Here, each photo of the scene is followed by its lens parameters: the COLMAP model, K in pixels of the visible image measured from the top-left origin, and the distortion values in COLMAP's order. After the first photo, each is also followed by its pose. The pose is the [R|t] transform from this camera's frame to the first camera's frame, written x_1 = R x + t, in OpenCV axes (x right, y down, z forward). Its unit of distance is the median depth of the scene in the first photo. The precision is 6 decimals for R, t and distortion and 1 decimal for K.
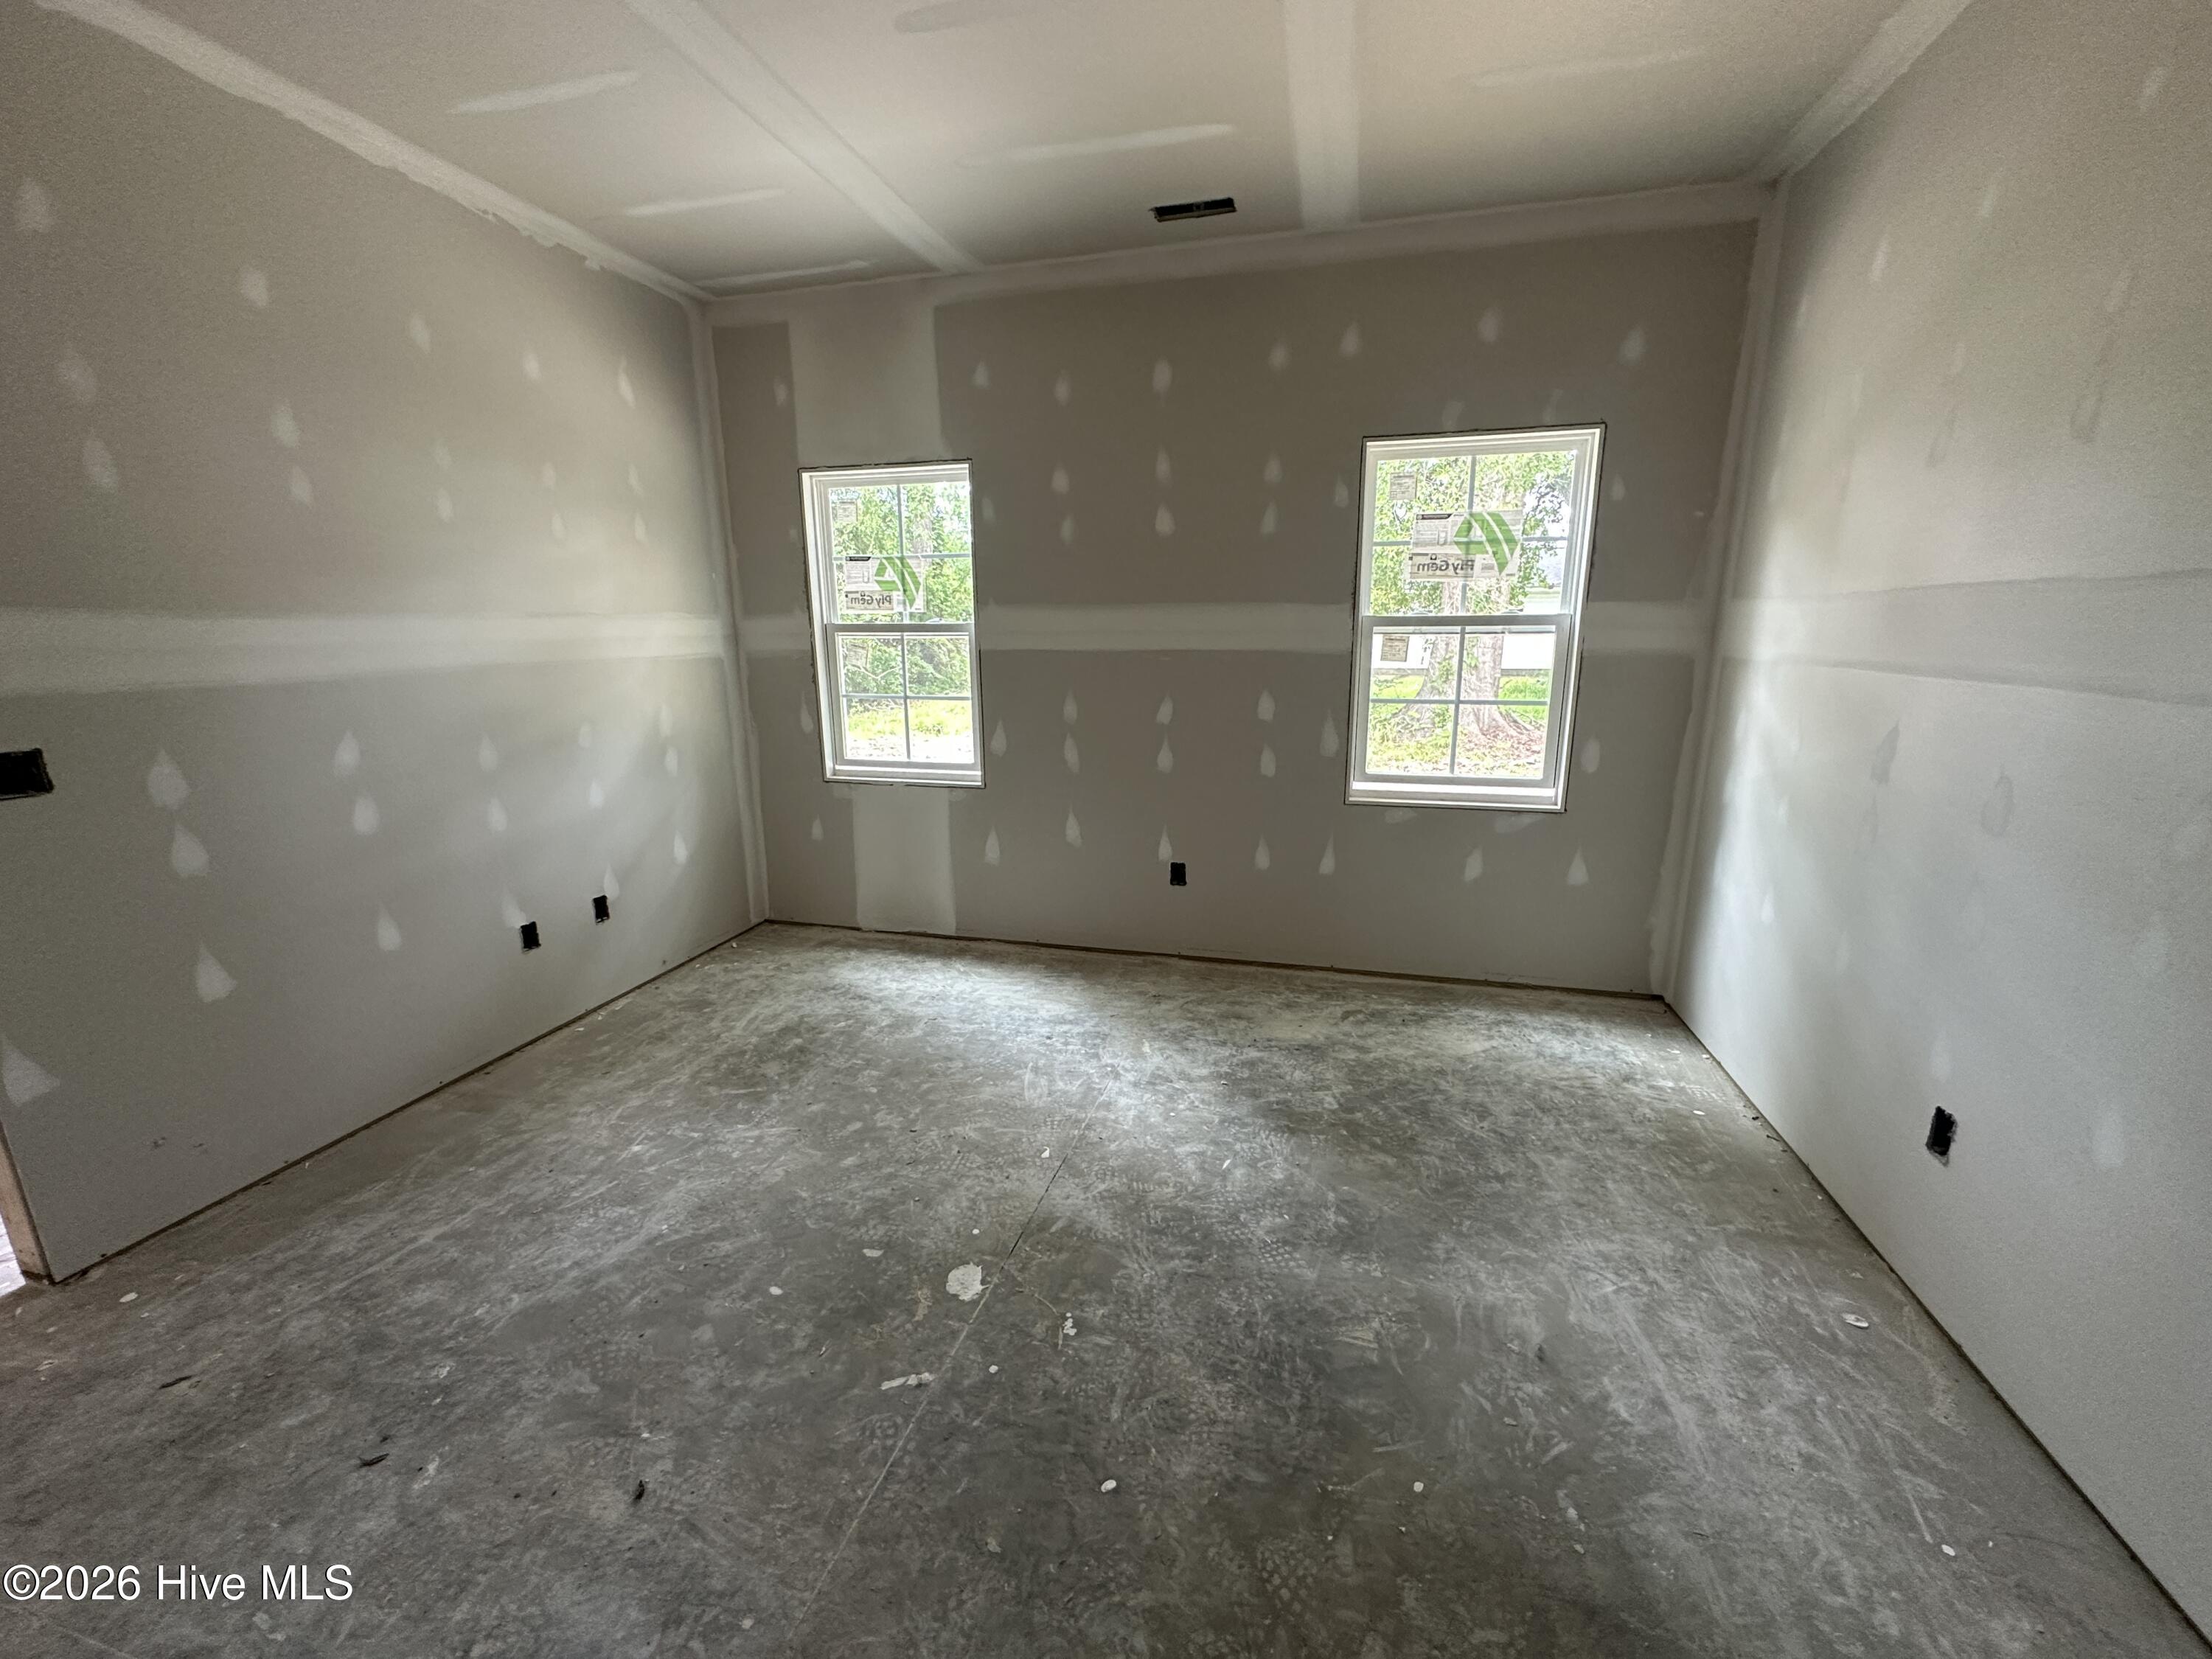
lens RADIAL K [[889.8, 0, 1106.0], [0, 889.8, 829.5], [0, 0, 1]] dist [-0.005119, -0.000082]
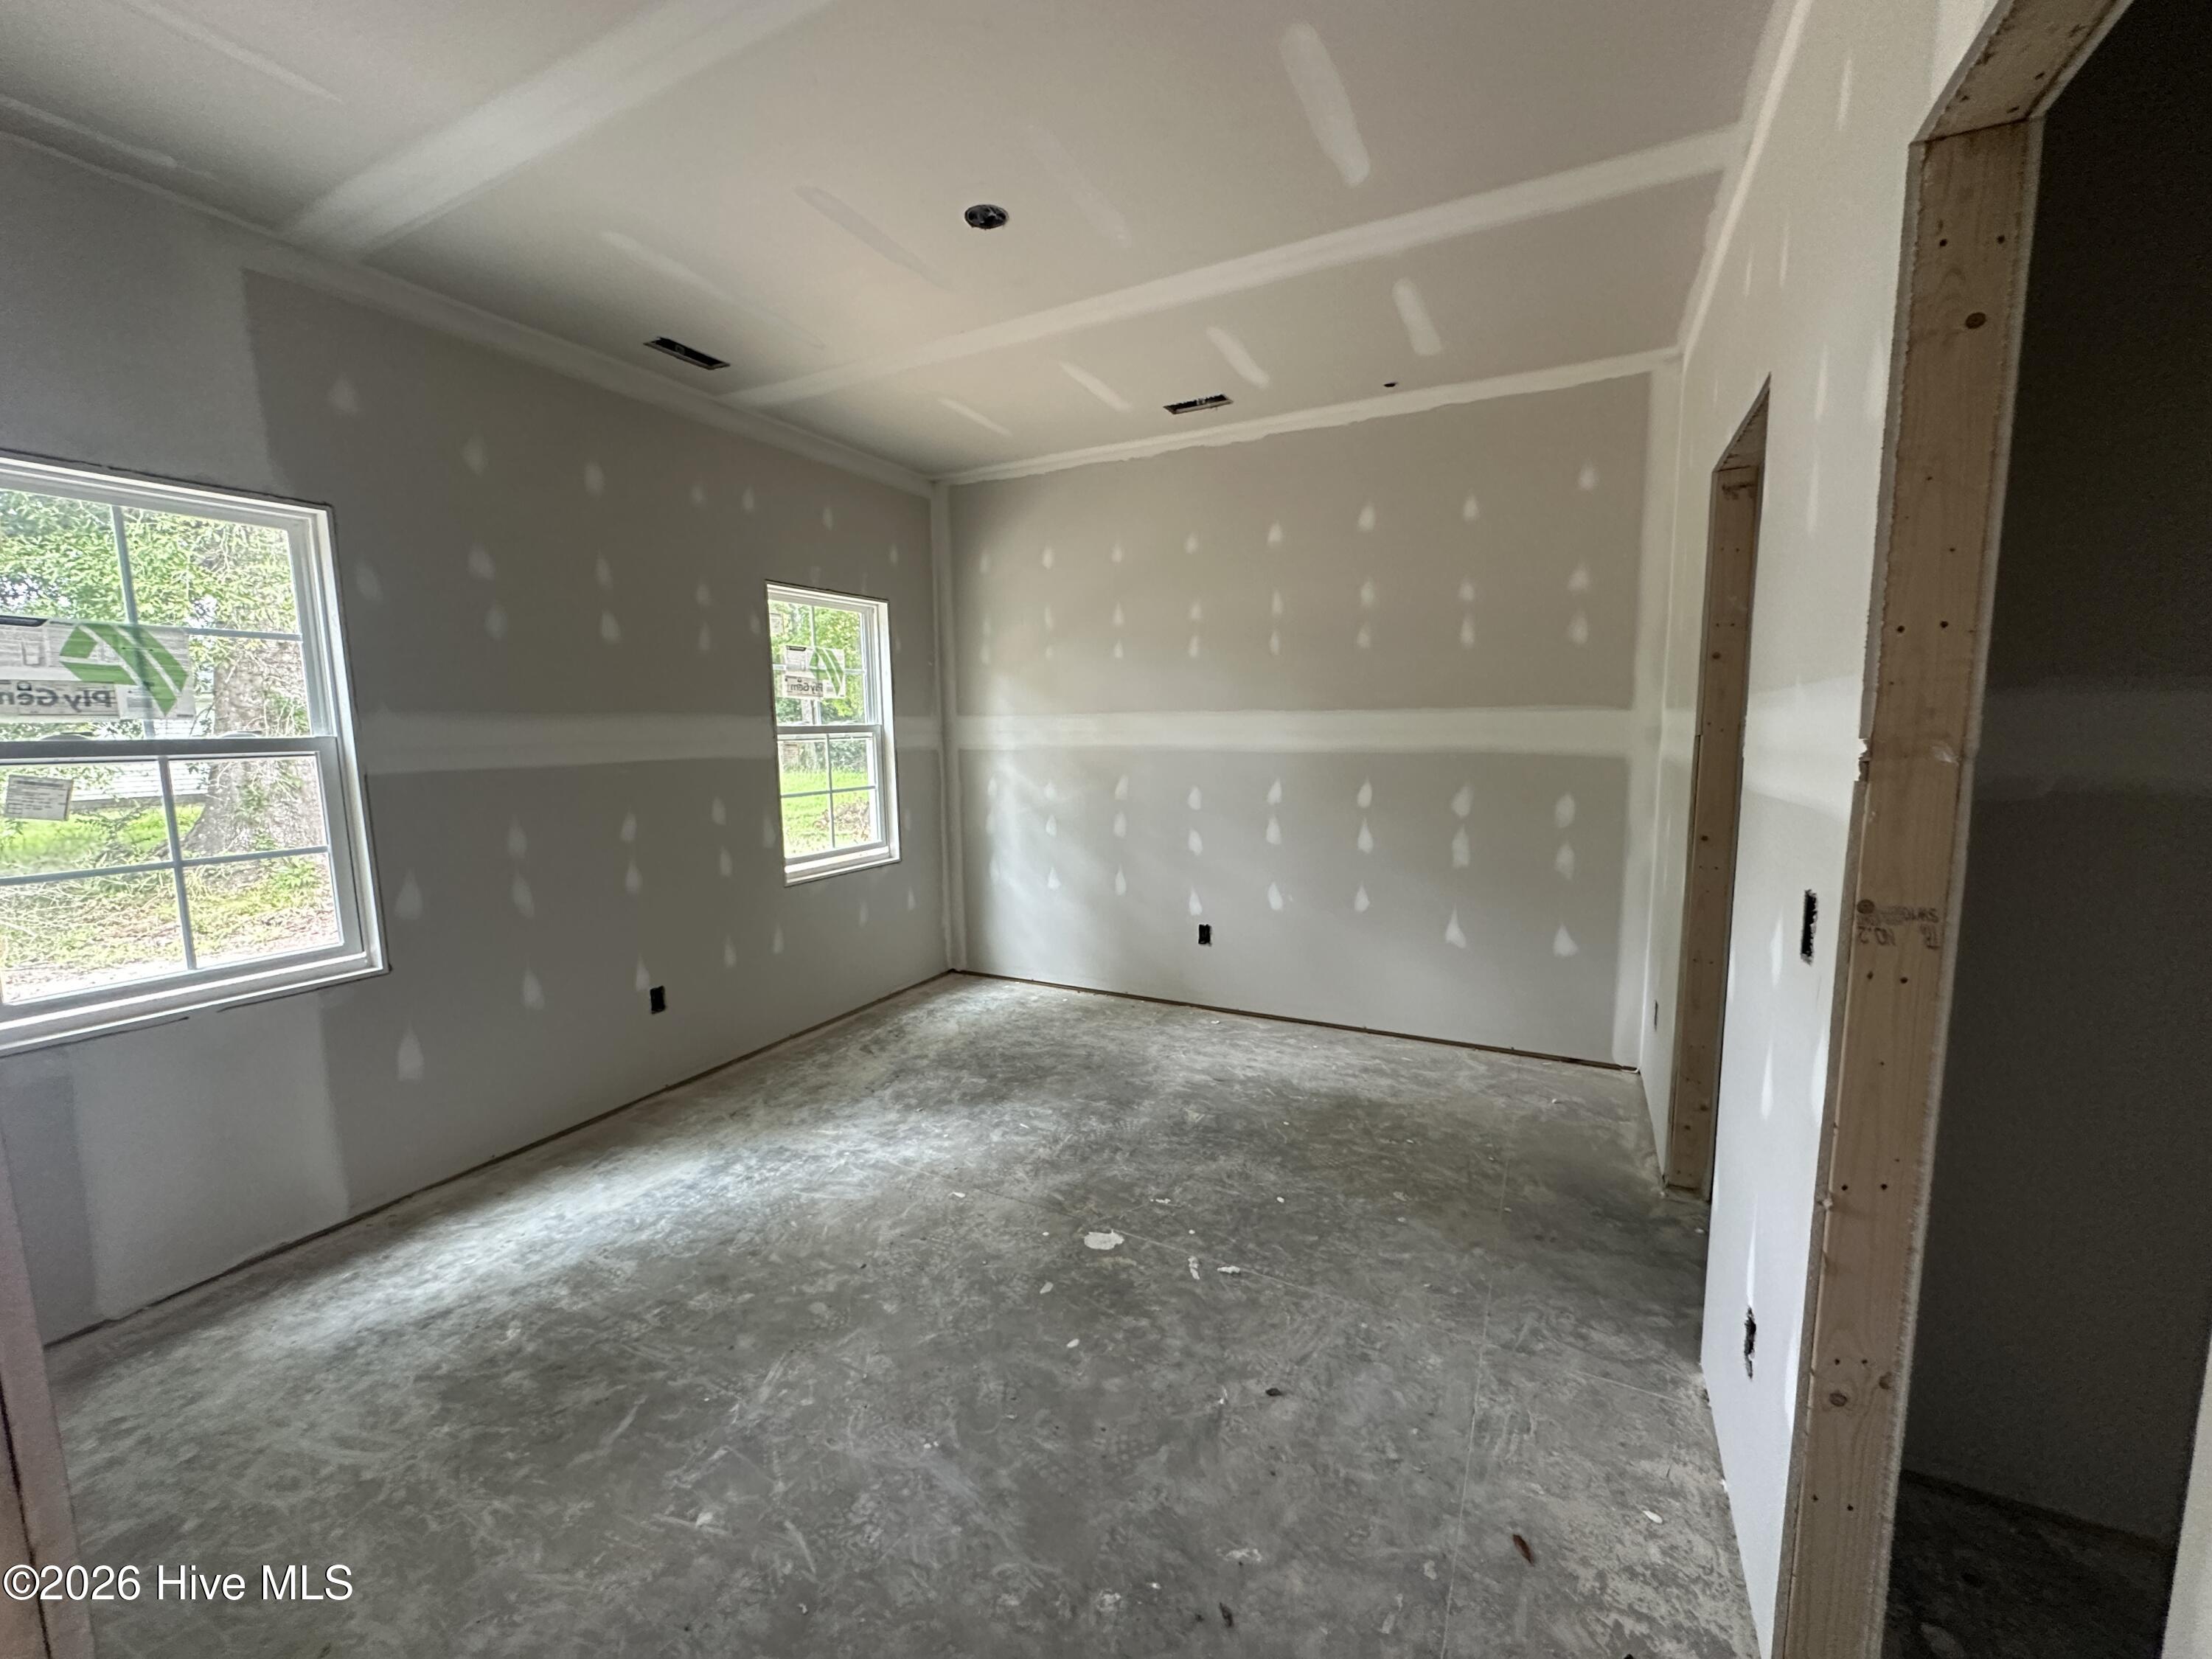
lens RADIAL K [[889.8, 0, 1106.0], [0, 889.8, 829.5], [0, 0, 1]] dist [-0.005119, -0.000082]
pose [[0.212332, -0.112738, 0.970673, -0.838667], [0.230547, 0.971061, 0.062352, -0.086417], [-0.949612, 0.210546, 0.232179, 0.369094]]
